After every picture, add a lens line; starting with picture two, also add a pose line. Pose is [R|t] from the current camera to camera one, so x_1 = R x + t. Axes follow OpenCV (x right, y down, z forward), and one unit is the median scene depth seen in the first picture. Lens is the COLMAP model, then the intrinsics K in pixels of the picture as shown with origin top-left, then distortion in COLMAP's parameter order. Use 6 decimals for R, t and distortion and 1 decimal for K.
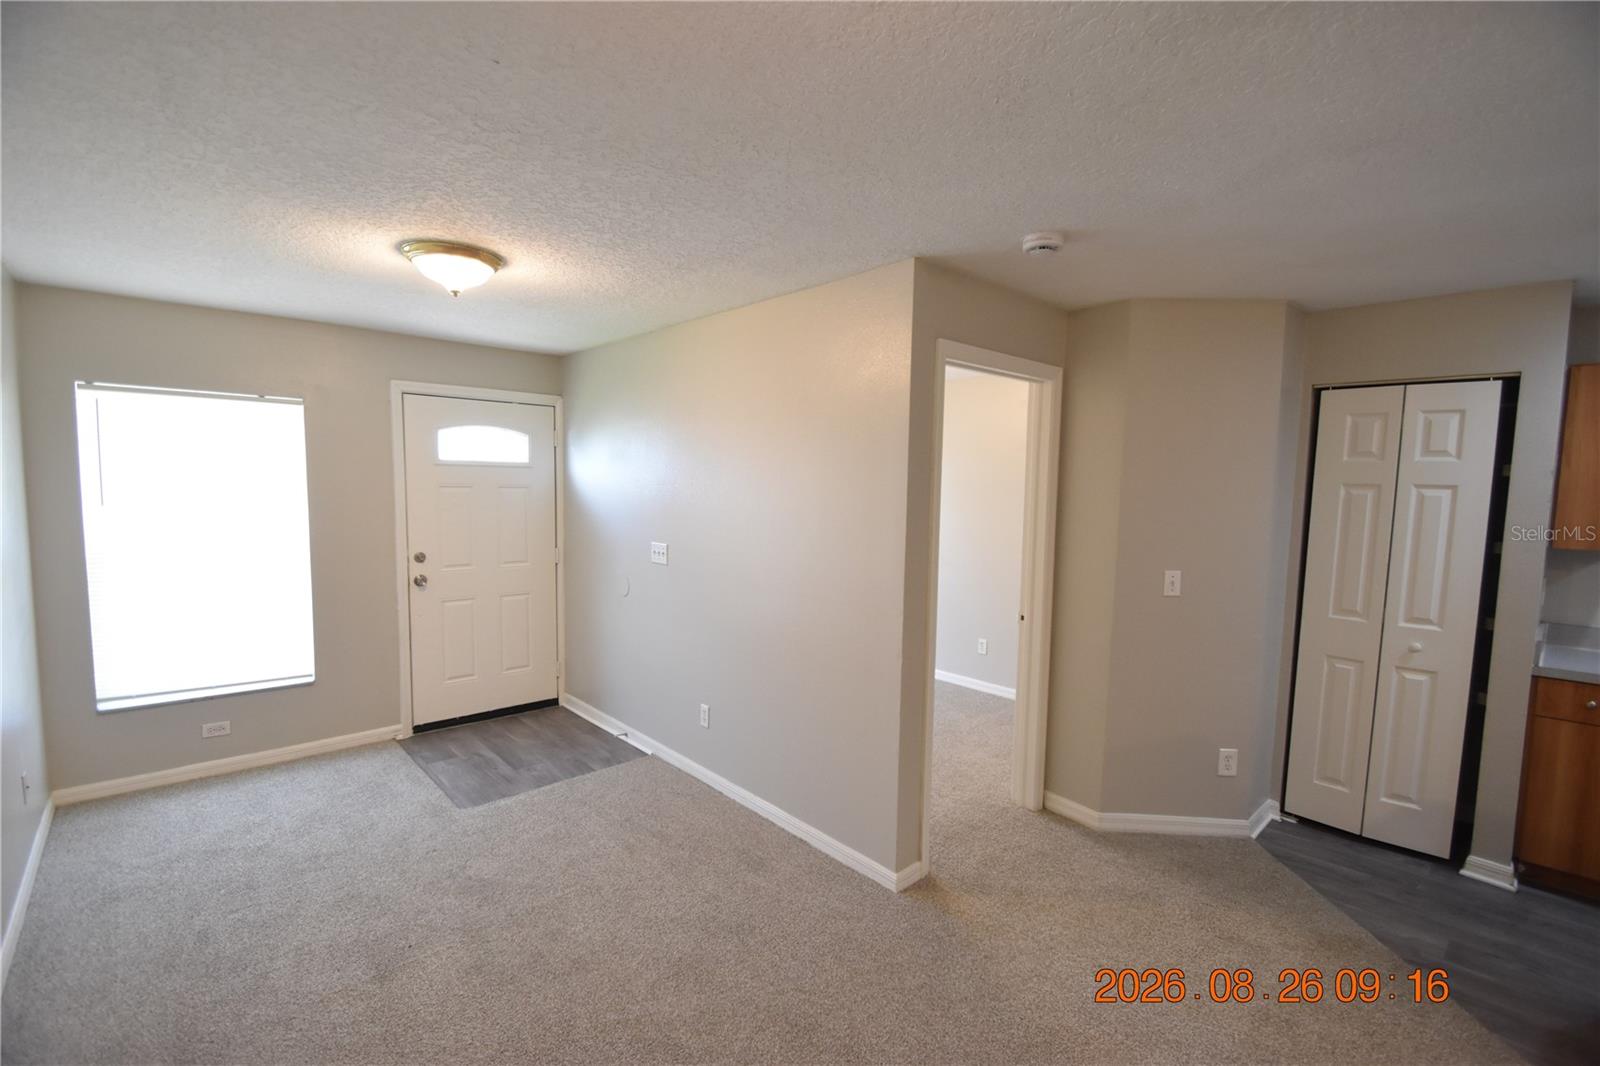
lens RADIAL K [[699.6, 0, 796.9], [0, 699.6, 545.5], [0, 0, 1]] dist [-0.000556, -0.007697]
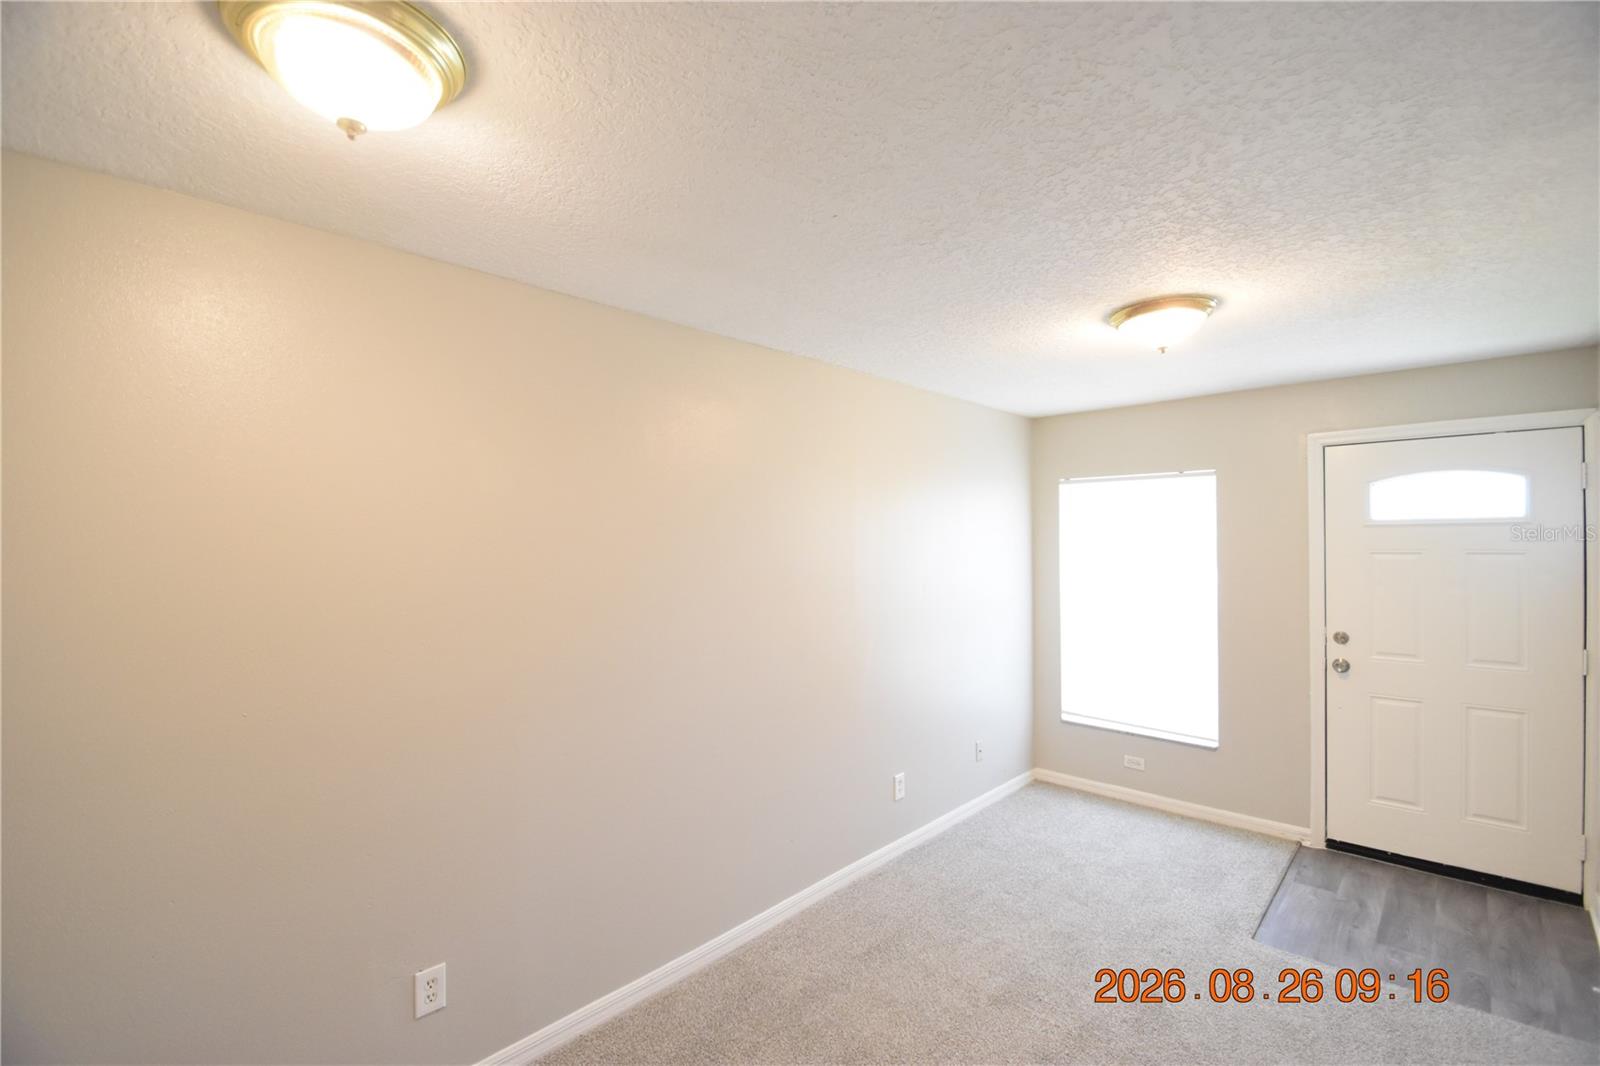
lens RADIAL K [[699.6, 0, 789.2], [0, 699.6, 541.7], [0, 0, 1]] dist [-0.000556, -0.007697]
pose [[0.059874, -0.019505, -0.998015, 0.276127], [-0.079468, 0.996543, -0.024244, -0.026391], [0.995038, 0.080762, 0.058117, 0.307624]]
